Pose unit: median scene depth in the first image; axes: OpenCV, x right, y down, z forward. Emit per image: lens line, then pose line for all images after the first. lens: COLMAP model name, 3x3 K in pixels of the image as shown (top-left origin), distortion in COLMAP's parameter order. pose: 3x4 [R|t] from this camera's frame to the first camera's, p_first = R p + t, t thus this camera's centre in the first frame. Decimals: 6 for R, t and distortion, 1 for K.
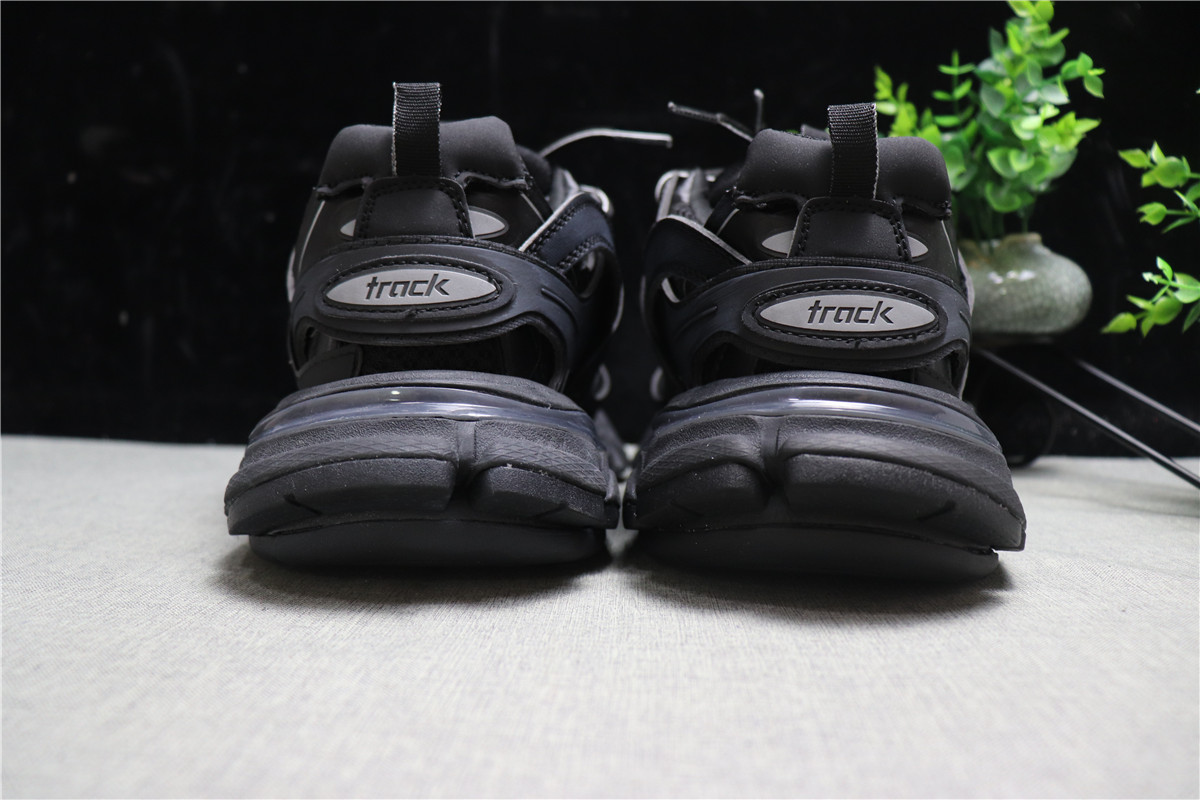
lens RADIAL K [[1013.7, 0, 600.0], [0, 1013.7, 400.0], [0, 0, 1]] dist [-0.168840, 0.147622]
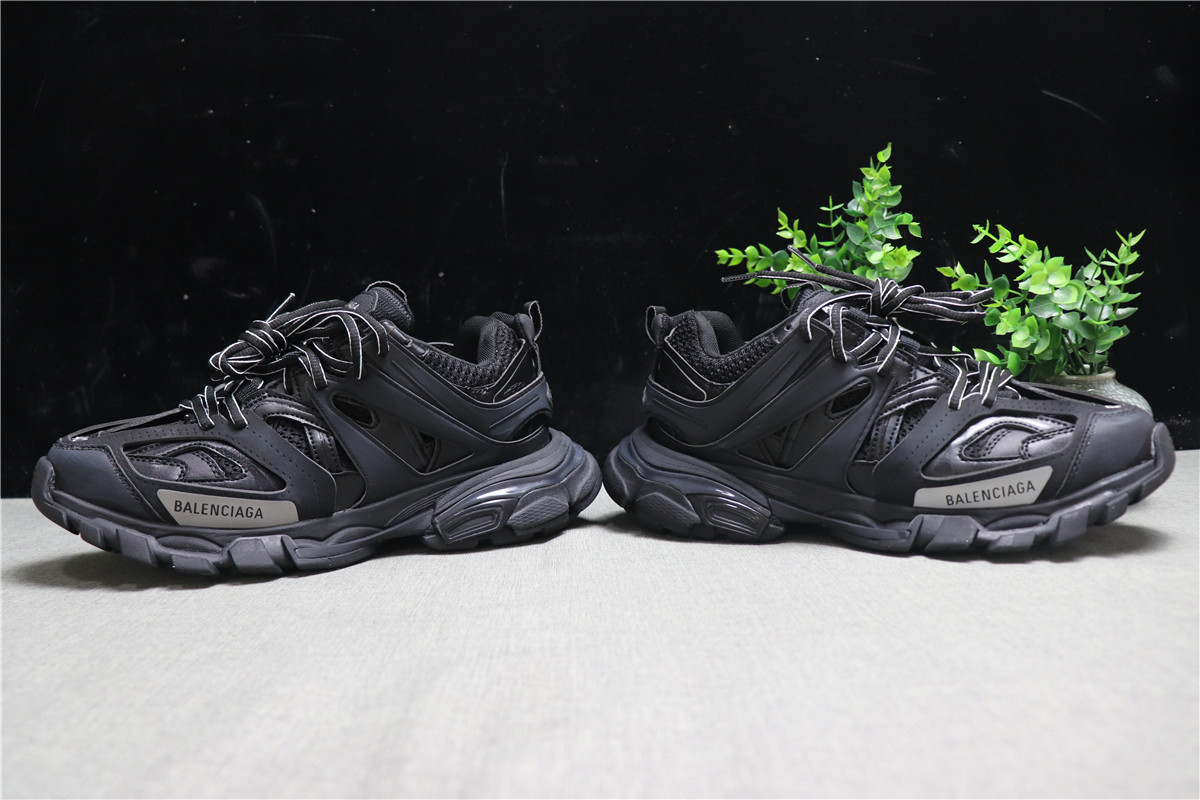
lens RADIAL K [[1013.7, 0, 600.0], [0, 1013.7, 400.0], [0, 0, 1]] dist [-0.168840, 0.147622]
pose [[0.996232, -0.056610, 0.065710, -0.108083], [0.056988, 0.998367, -0.003895, -0.071648], [-0.065383, 0.007625, 0.997831, -0.523032]]
